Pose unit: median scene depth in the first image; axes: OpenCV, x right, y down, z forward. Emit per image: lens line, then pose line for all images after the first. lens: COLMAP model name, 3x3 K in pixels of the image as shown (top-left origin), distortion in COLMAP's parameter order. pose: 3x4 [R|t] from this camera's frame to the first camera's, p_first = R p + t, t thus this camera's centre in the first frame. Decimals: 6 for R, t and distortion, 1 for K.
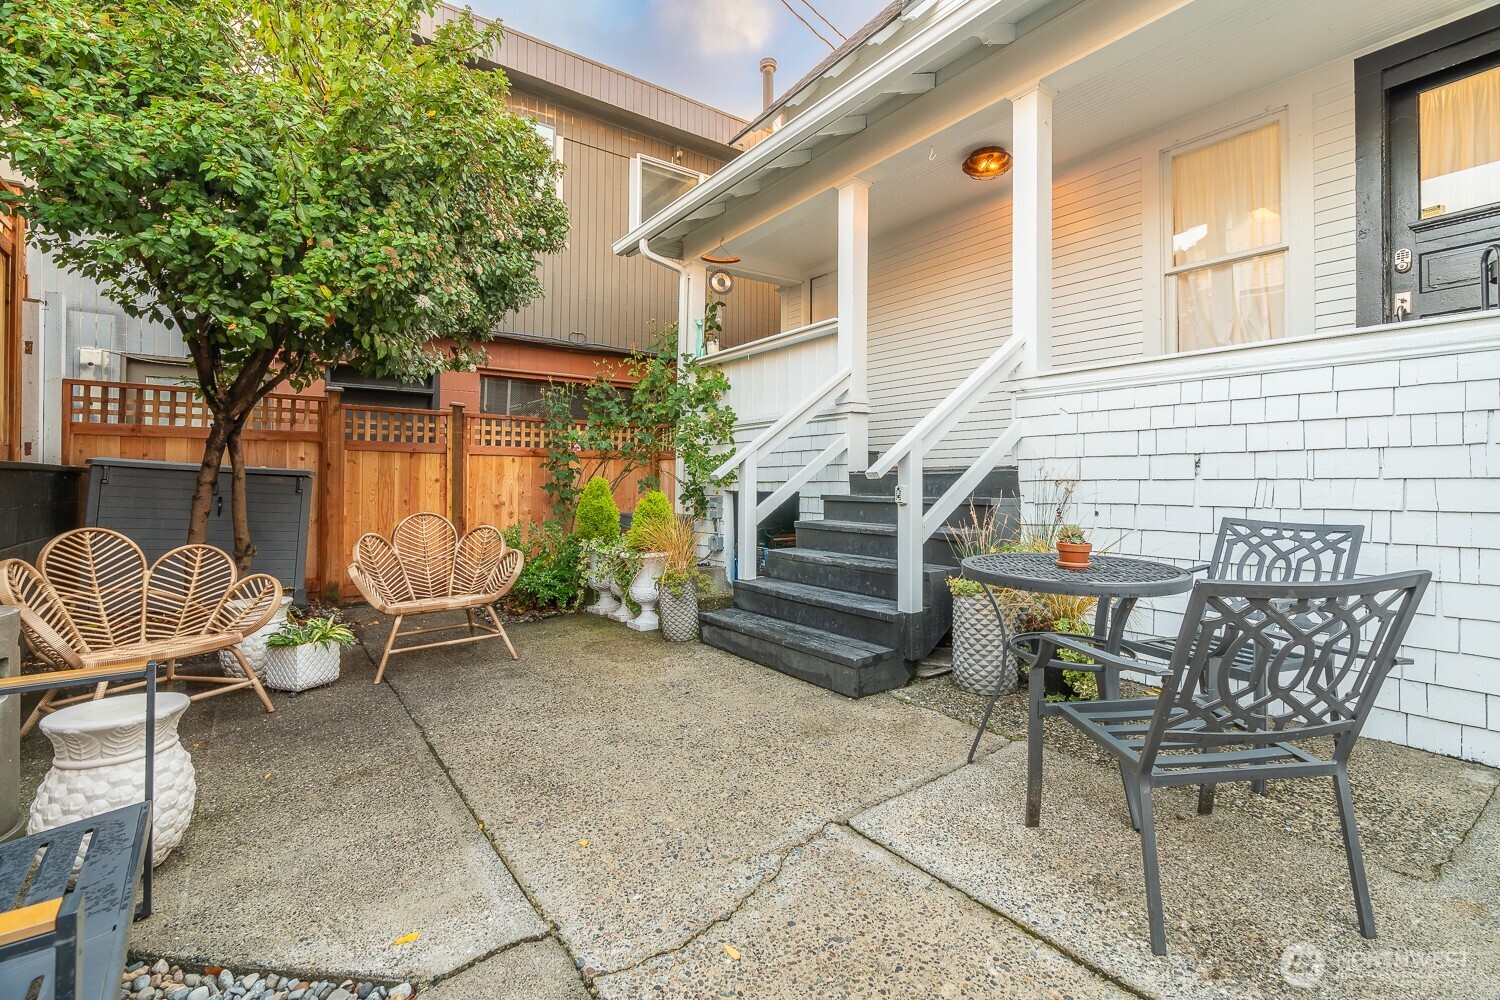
lens RADIAL K [[715.0, 0, 749.9], [0, 715.0, 484.0], [0, 0, 1]] dist [-0.004840, 0.000666]
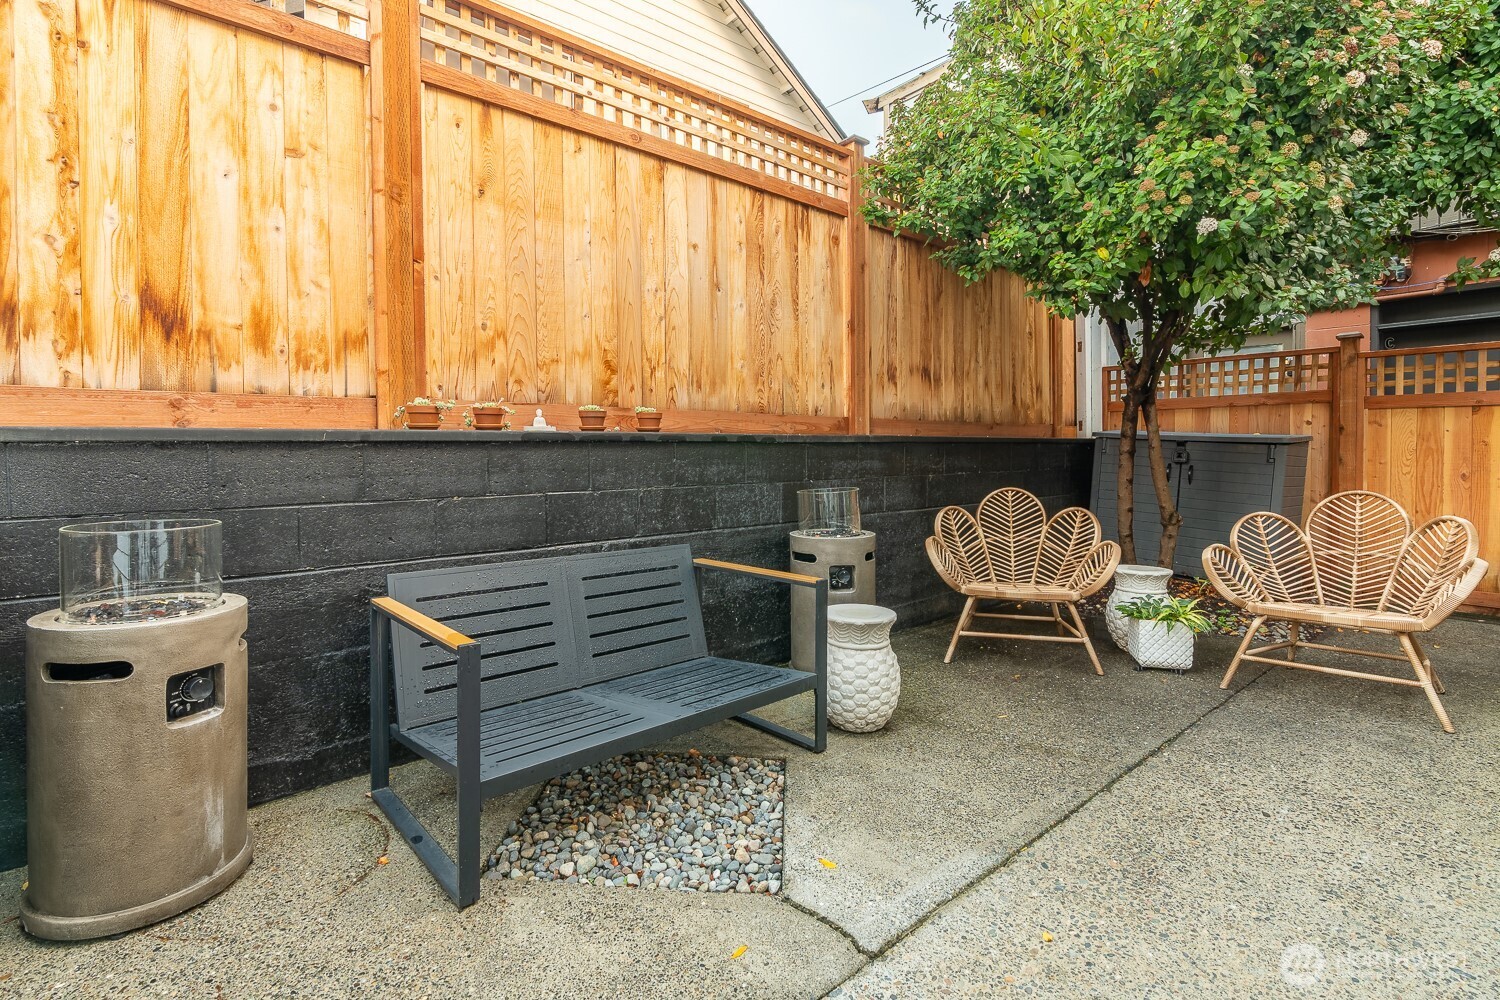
lens RADIAL K [[715.0, 0, 743.2], [0, 715.0, 470.1], [0, 0, 1]] dist [-0.004840, 0.000666]
pose [[0.037166, 0.022676, -0.999052, 0.283061], [0.005050, 0.999725, 0.022879, -0.001815], [0.999296, -0.005895, 0.037041, 0.381951]]
